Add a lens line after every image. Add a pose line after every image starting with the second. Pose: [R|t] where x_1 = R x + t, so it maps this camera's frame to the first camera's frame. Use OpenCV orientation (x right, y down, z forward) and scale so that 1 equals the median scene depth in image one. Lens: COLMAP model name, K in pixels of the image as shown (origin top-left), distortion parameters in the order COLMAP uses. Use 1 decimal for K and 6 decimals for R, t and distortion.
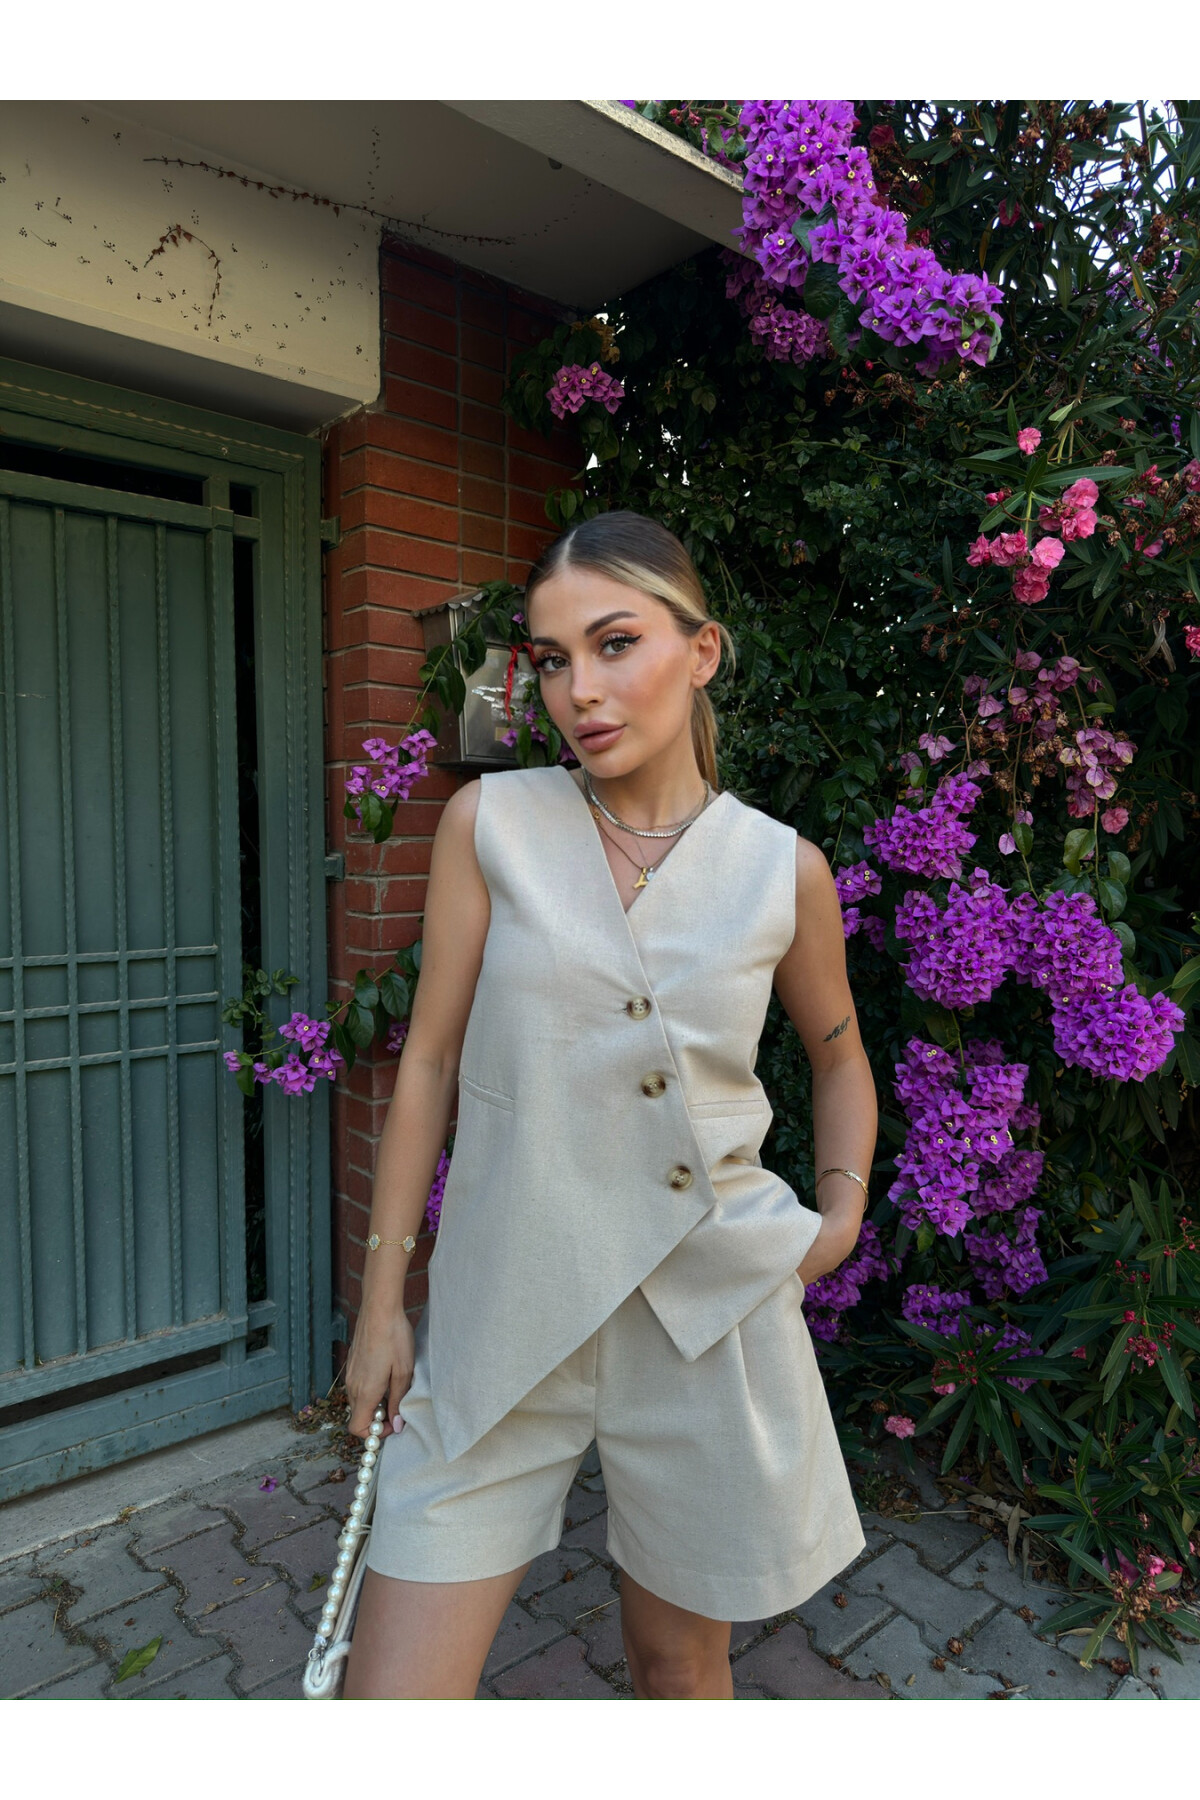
lens RADIAL K [[1259.8, 0, 605.1], [0, 1259.8, 910.6], [0, 0, 1]] dist [0.030891, -0.041967]
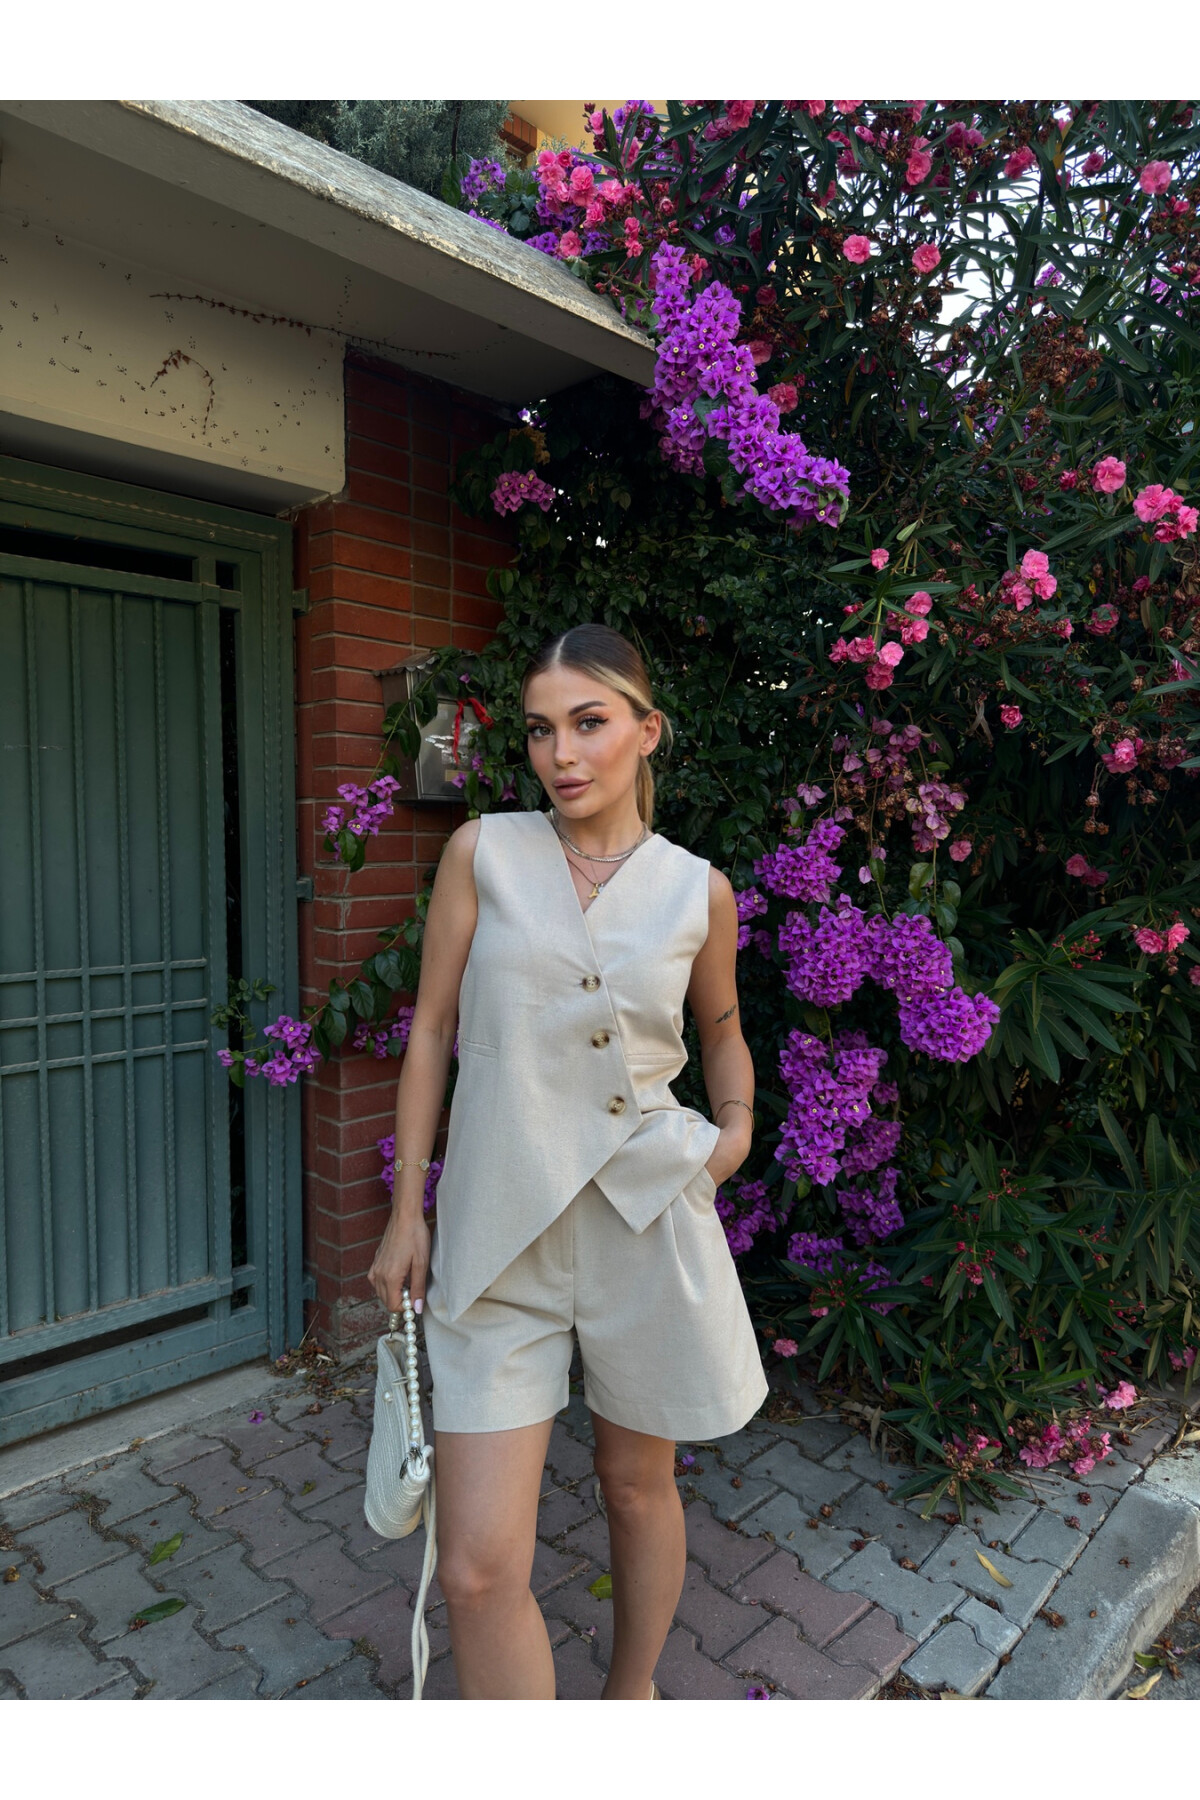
lens RADIAL K [[1259.8, 0, 615.0], [0, 1259.8, 910.0], [0, 0, 1]] dist [0.030891, -0.041967]
pose [[0.996634, -0.004556, 0.081848, -0.029835], [0.004374, 0.999988, 0.002395, -0.019970], [-0.081858, -0.002029, 0.996642, -0.207610]]
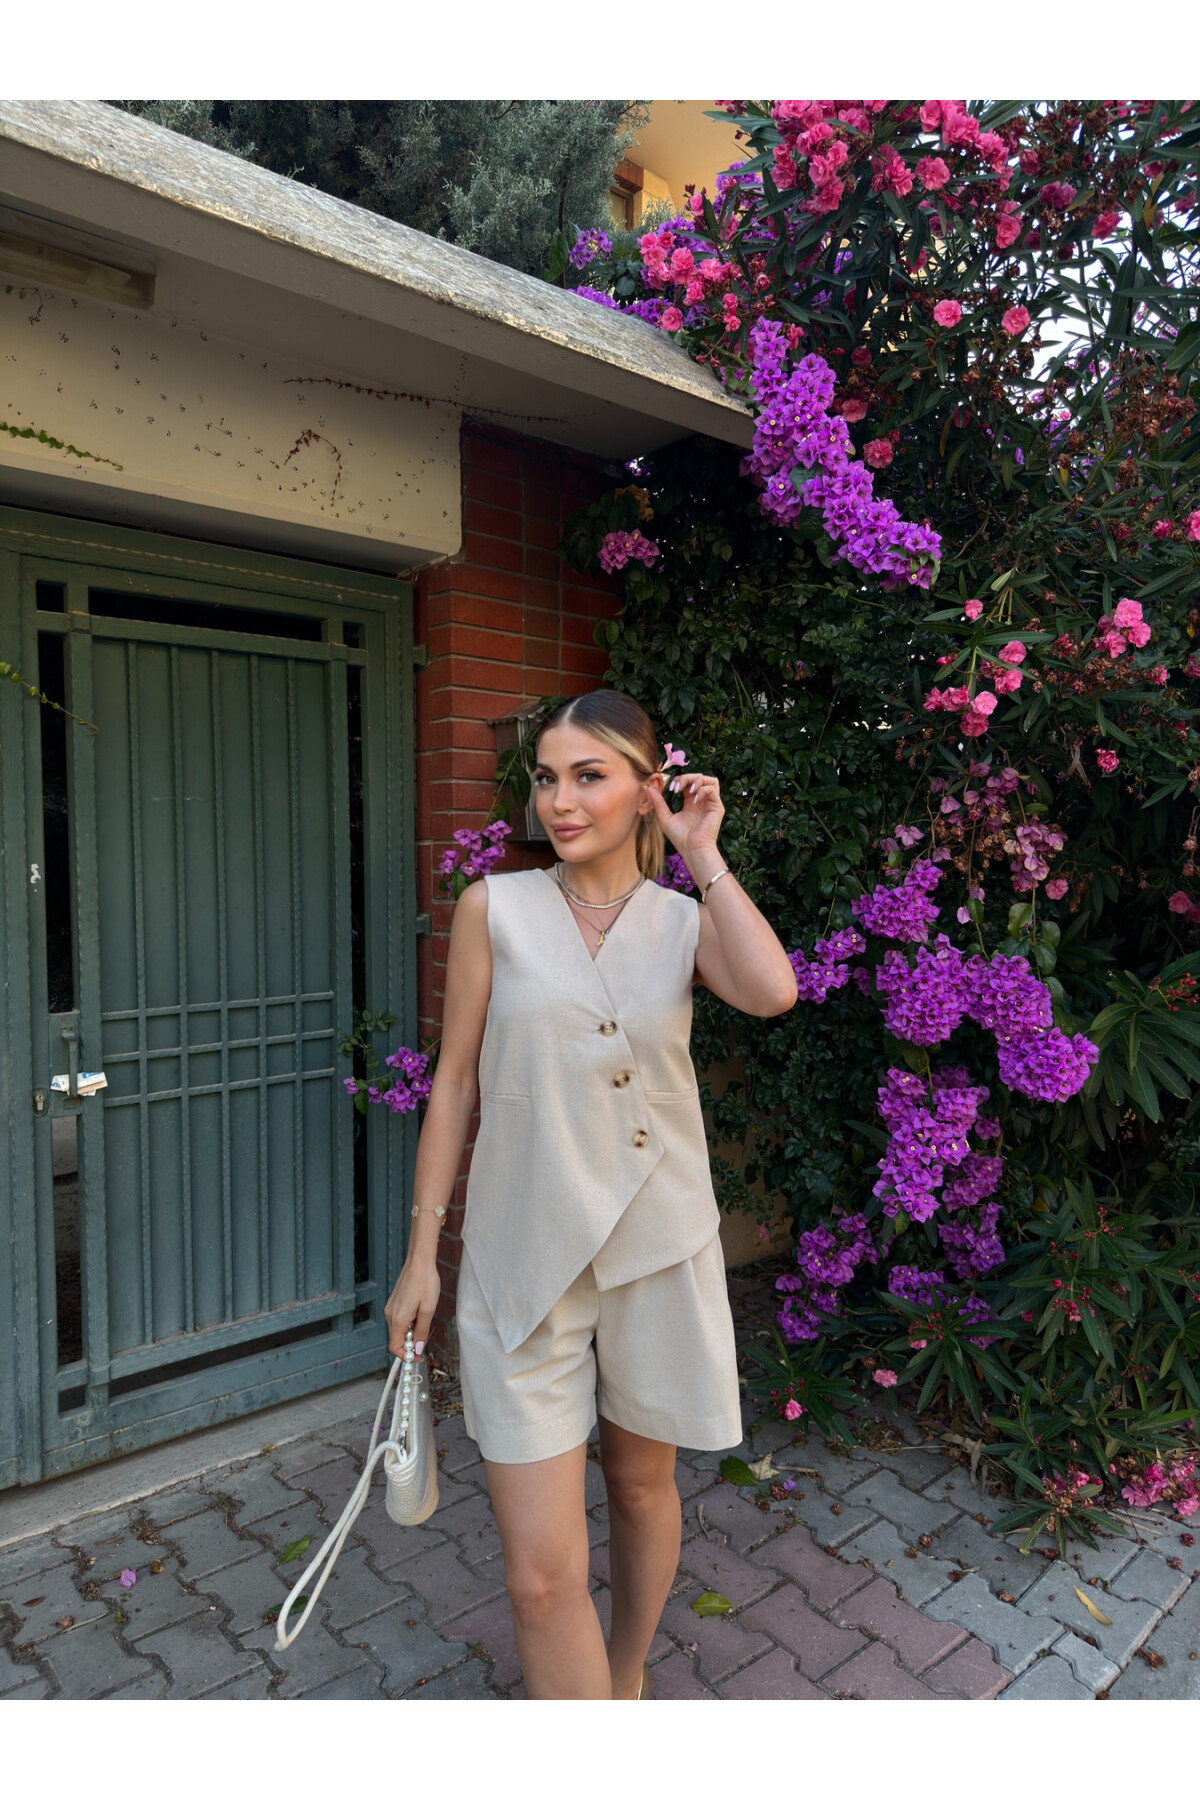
lens RADIAL K [[1259.8, 0, 606.4], [0, 1259.8, 904.4], [0, 0, 1]] dist [0.030891, -0.041967]
pose [[0.999945, -0.005063, -0.009222, -0.028434], [0.004936, 0.999893, -0.013780, -0.043917], [0.009290, 0.013734, 0.999863, -0.258978]]
